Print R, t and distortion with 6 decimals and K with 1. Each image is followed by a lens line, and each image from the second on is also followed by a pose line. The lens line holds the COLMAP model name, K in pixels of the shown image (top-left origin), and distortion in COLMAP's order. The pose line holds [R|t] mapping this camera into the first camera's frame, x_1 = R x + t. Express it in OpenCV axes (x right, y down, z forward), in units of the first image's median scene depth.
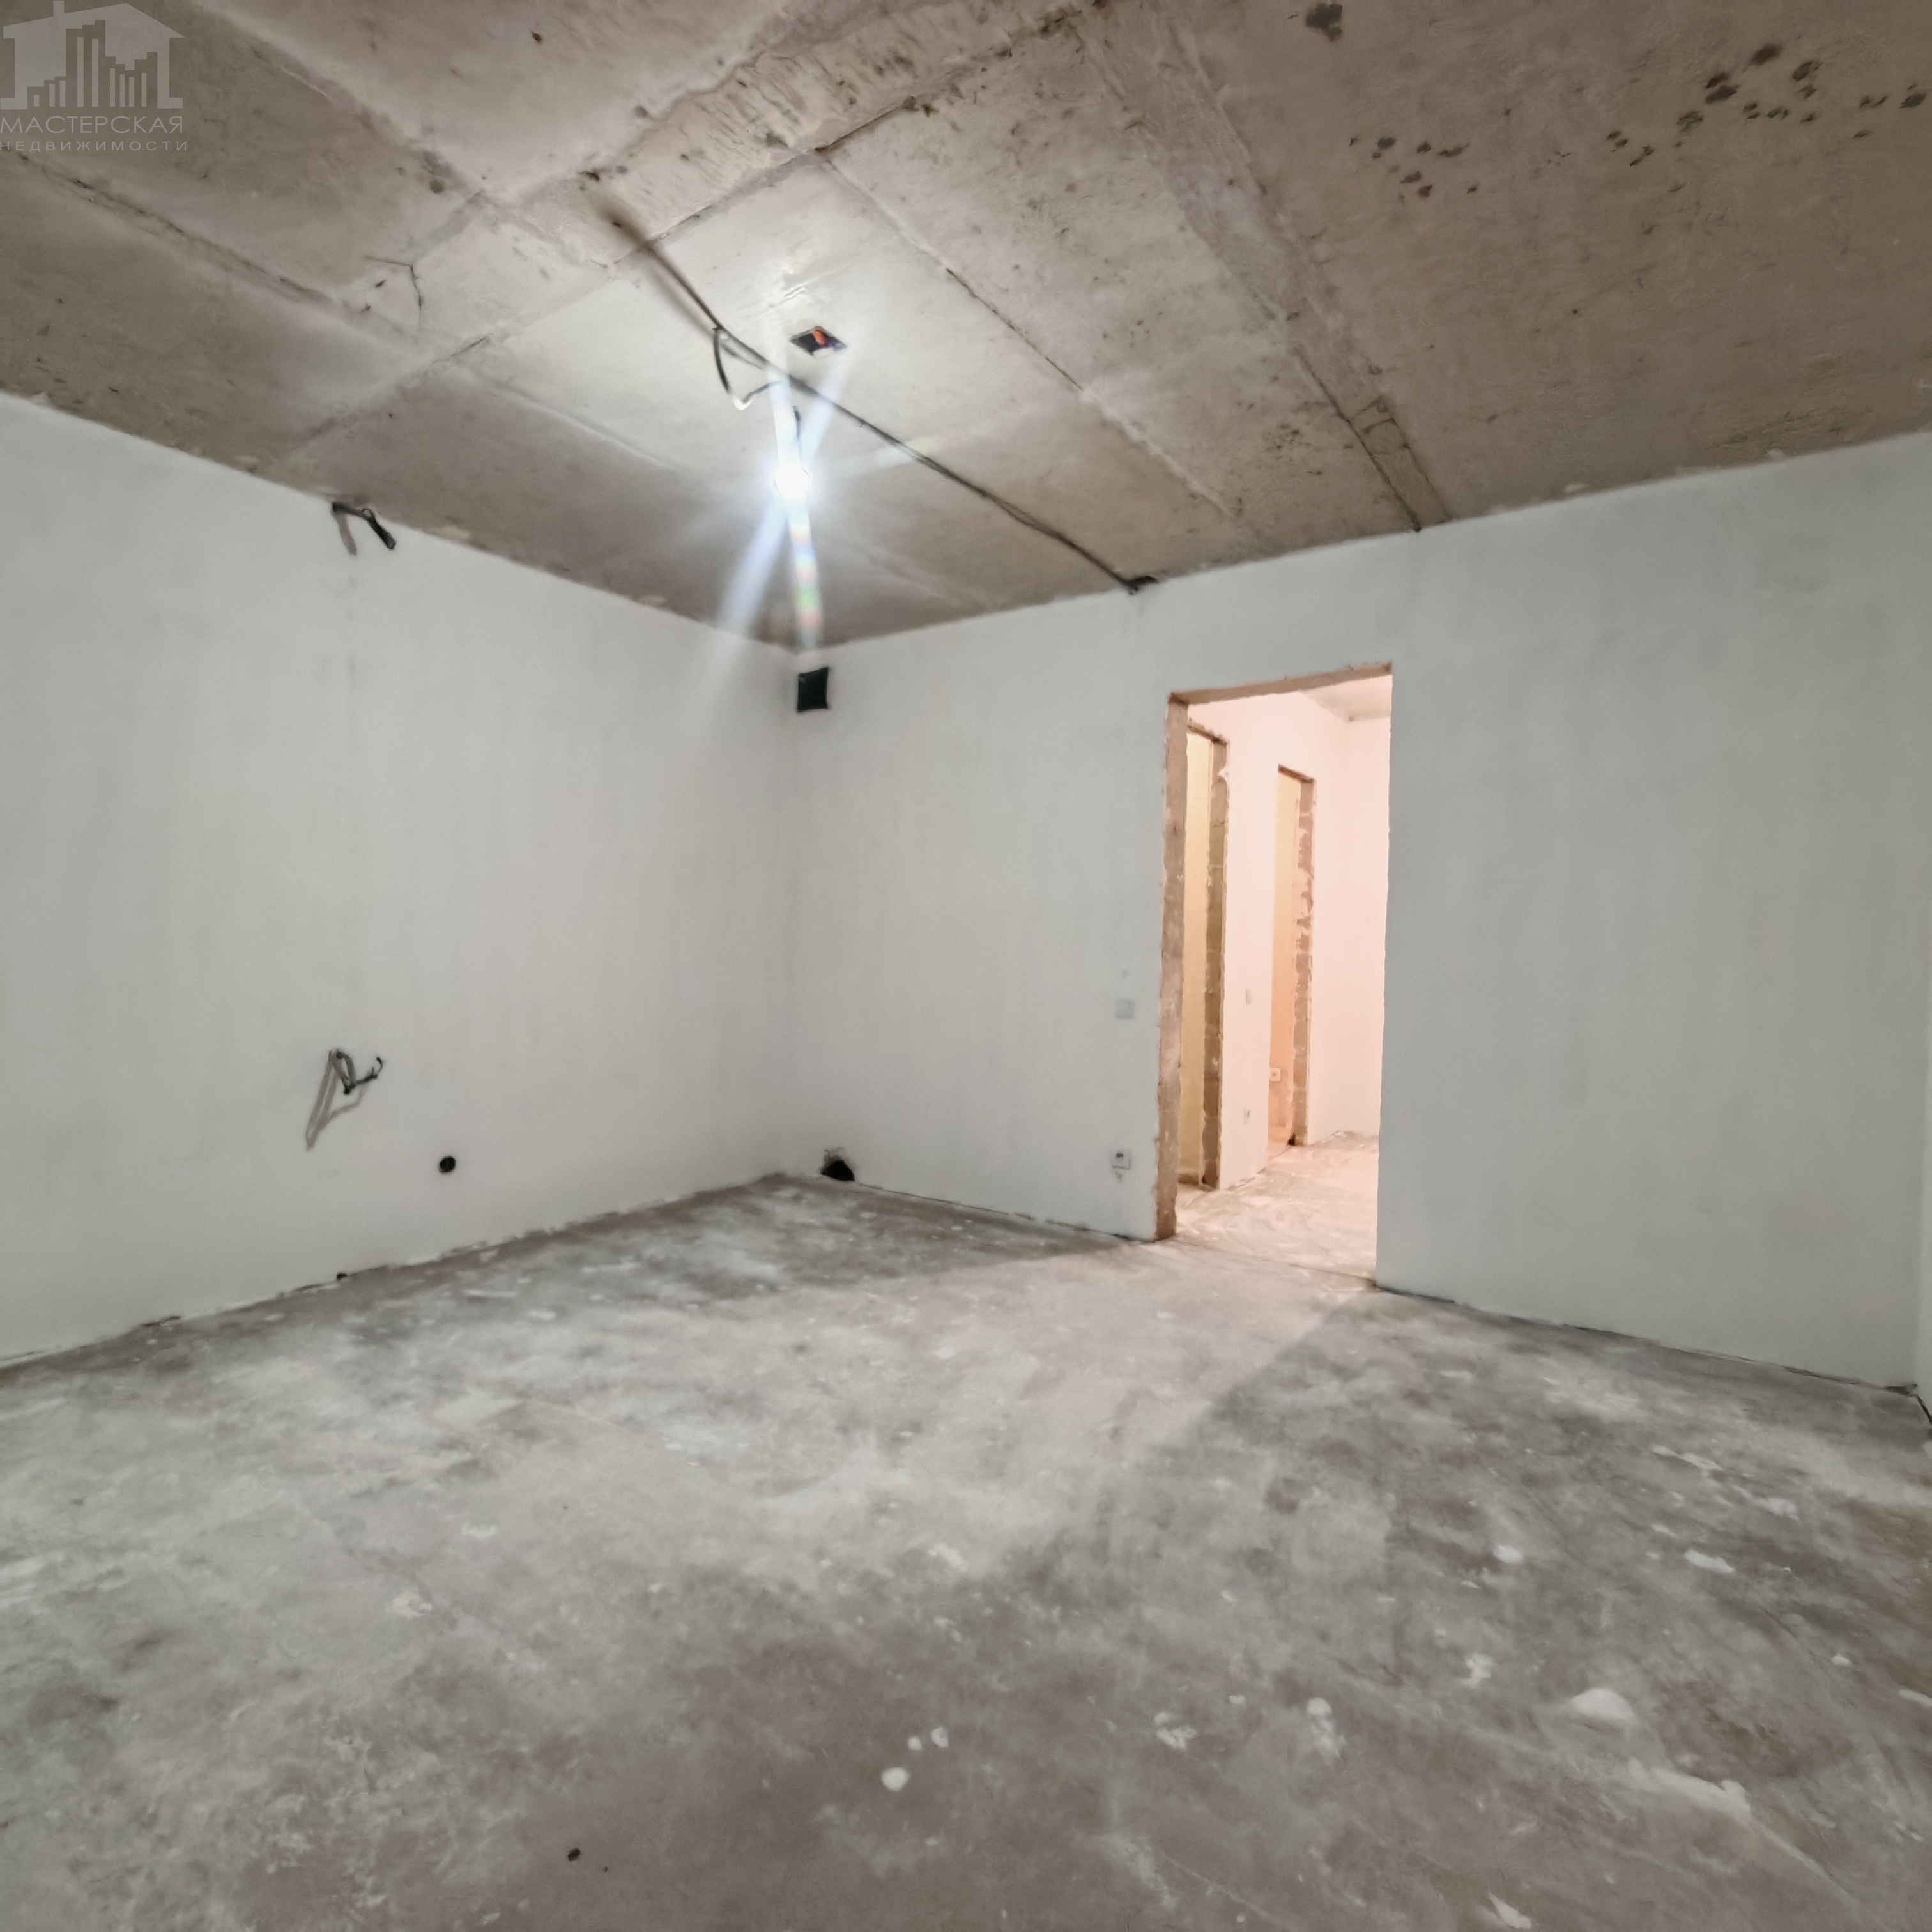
lens RADIAL K [[1065.0, 0, 963.1], [0, 1065.0, 962.5], [0, 0, 1]] dist [-0.002950, 0.000725]
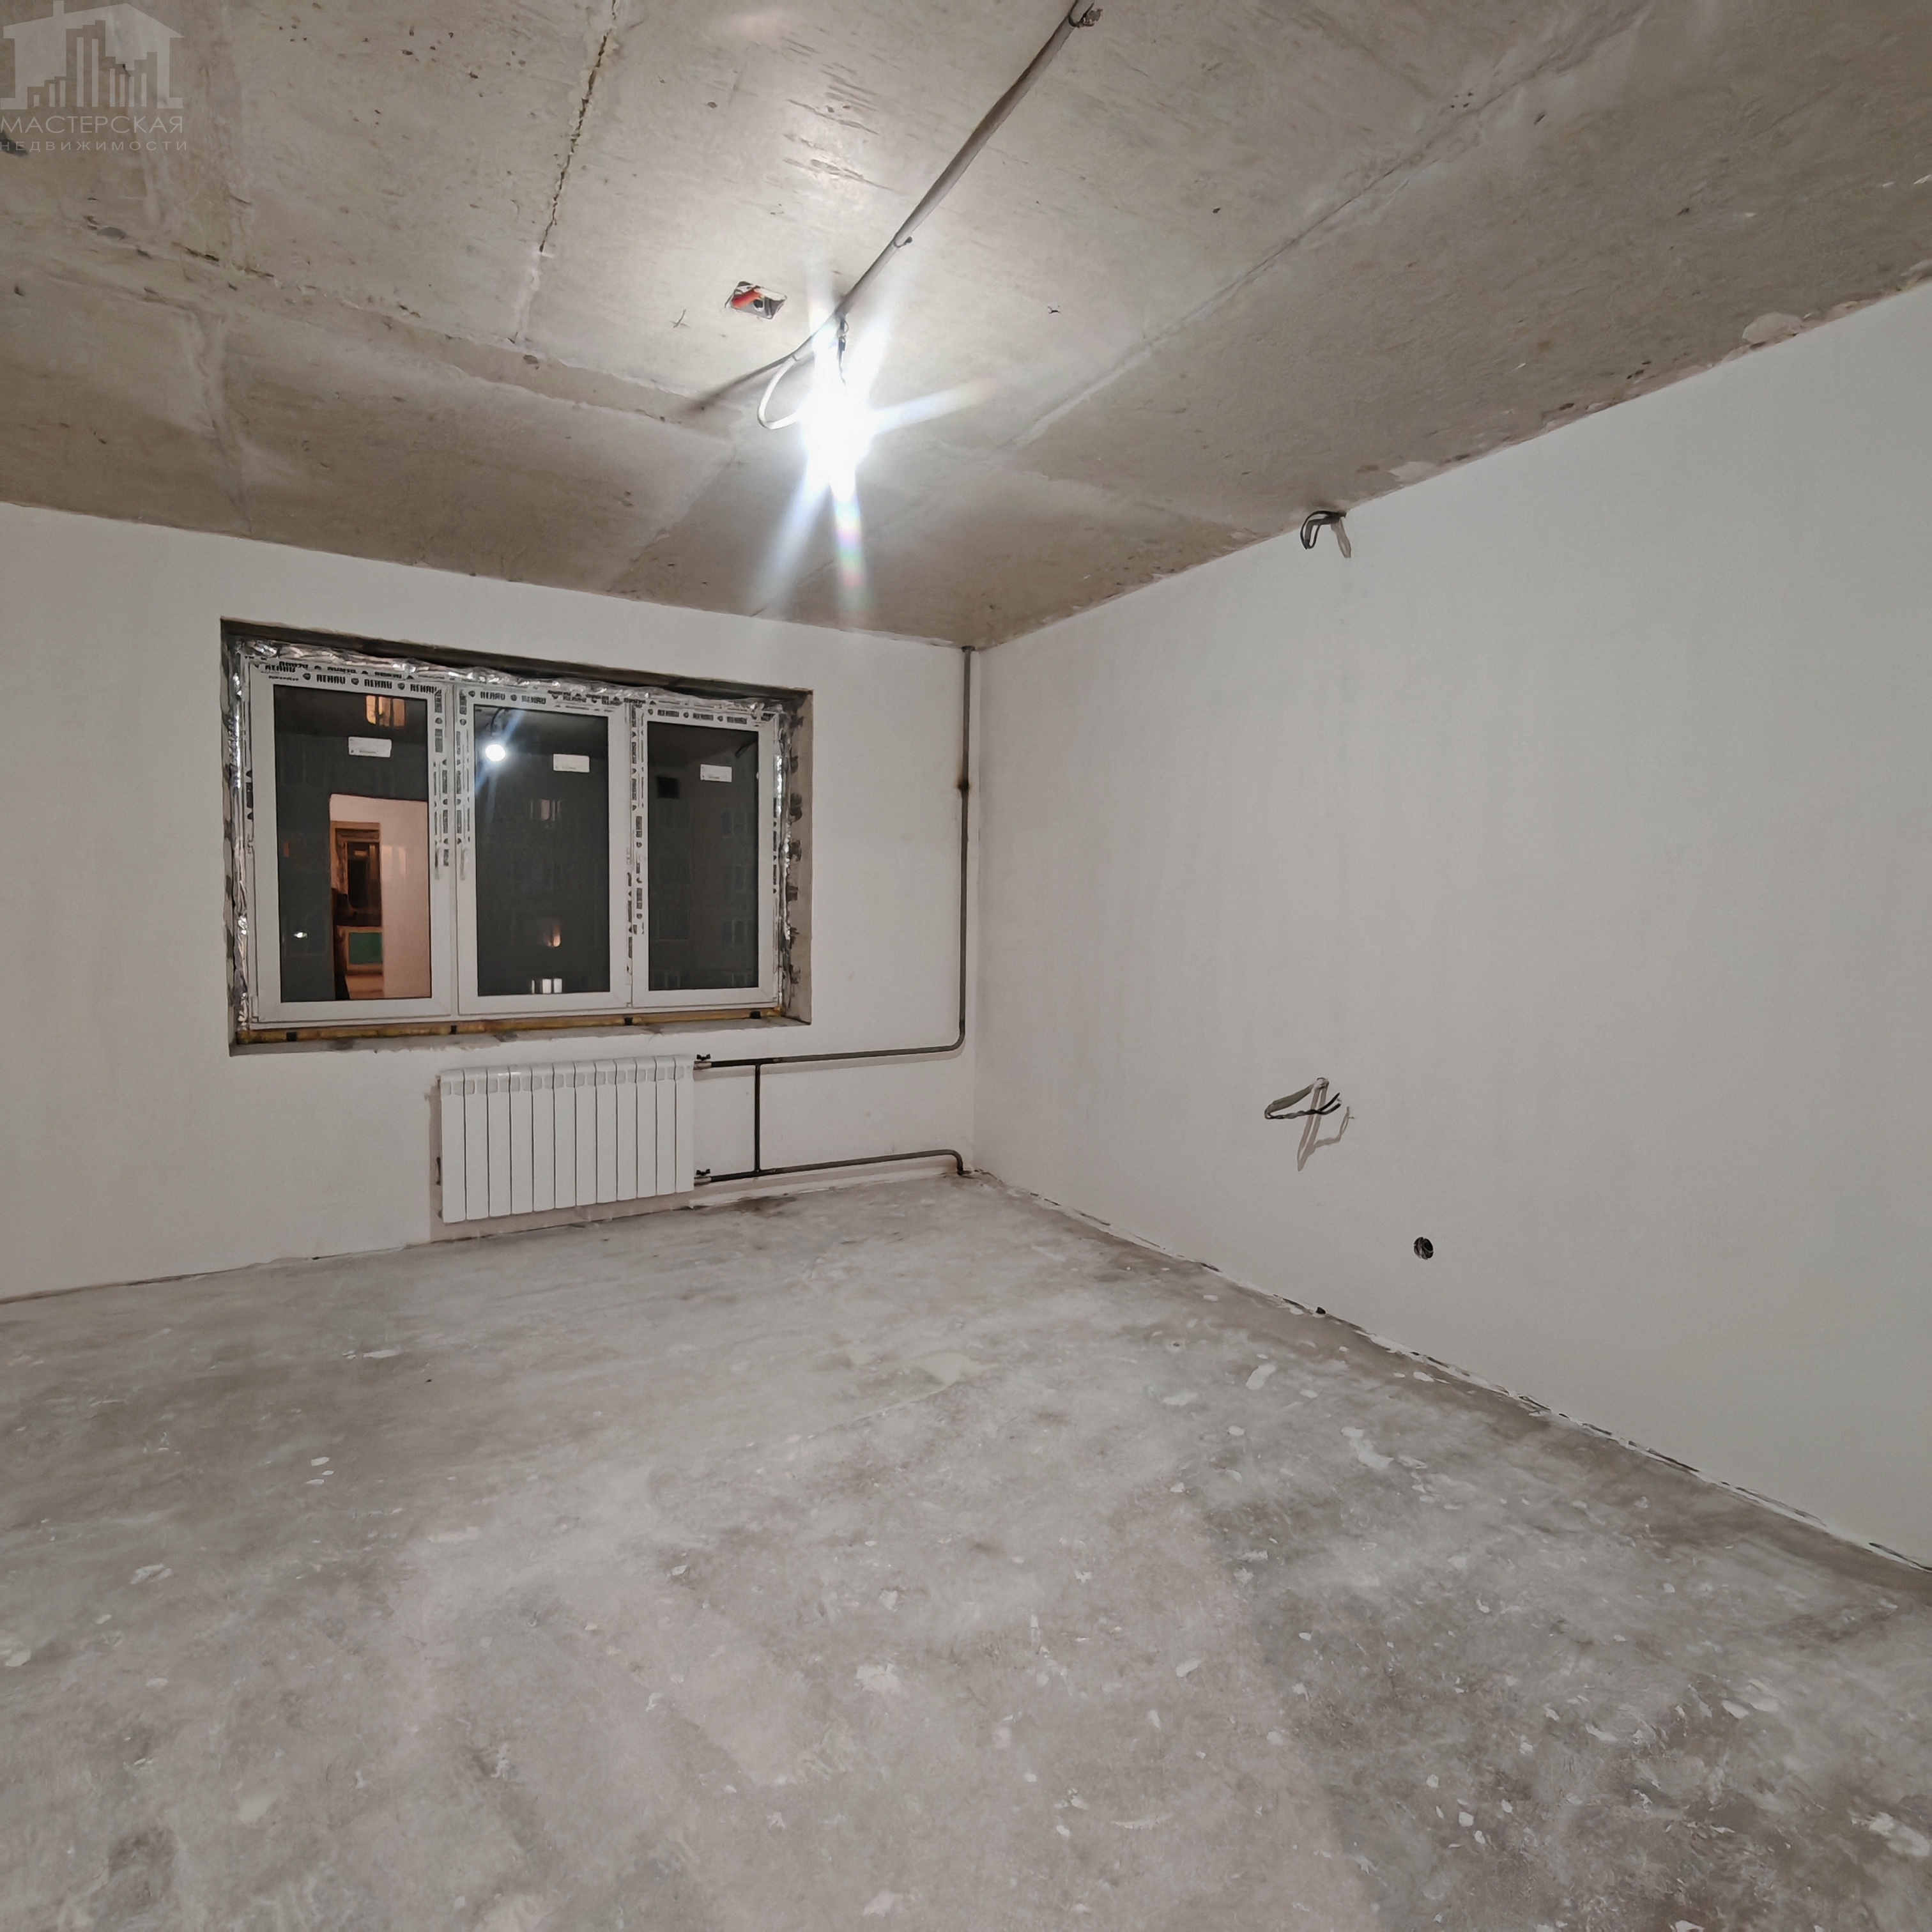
lens RADIAL K [[1065.0, 0, 963.9], [0, 1065.0, 963.0], [0, 0, 1]] dist [-0.002950, 0.000725]
pose [[-0.422784, 0.025960, -0.905858, 0.527241], [-0.036406, 0.998296, 0.045601, -0.068958], [0.905499, 0.052258, -0.421119, 1.355549]]
